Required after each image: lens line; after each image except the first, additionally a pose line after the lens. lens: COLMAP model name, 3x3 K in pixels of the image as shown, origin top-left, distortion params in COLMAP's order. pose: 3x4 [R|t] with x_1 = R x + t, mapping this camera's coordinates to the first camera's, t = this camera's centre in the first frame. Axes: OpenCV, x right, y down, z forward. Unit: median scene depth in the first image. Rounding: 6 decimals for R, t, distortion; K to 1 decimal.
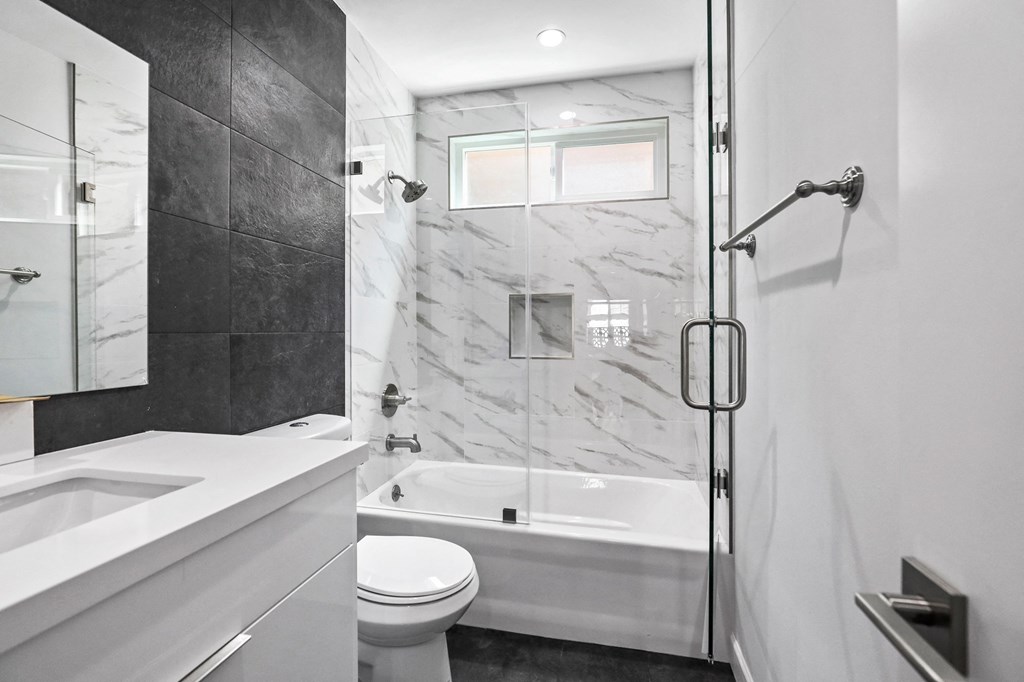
lens RADIAL K [[464.8, 0, 509.3], [0, 464.8, 338.5], [0, 0, 1]] dist [-0.027563, 0.008473]
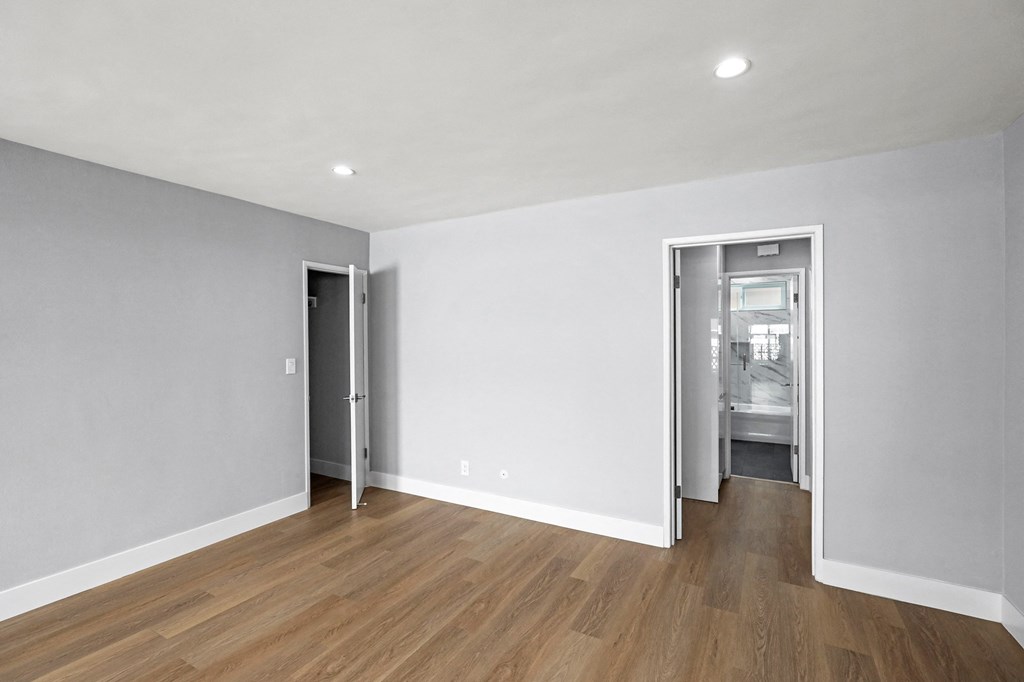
lens RADIAL K [[464.8, 0, 509.3], [0, 464.8, 338.5], [0, 0, 1]] dist [-0.027563, 0.008473]
pose [[0.954182, 0.005629, -0.299173, -0.416823], [-0.011805, 0.999753, -0.018841, -0.045735], [0.298993, 0.021510, 0.954013, -2.113318]]
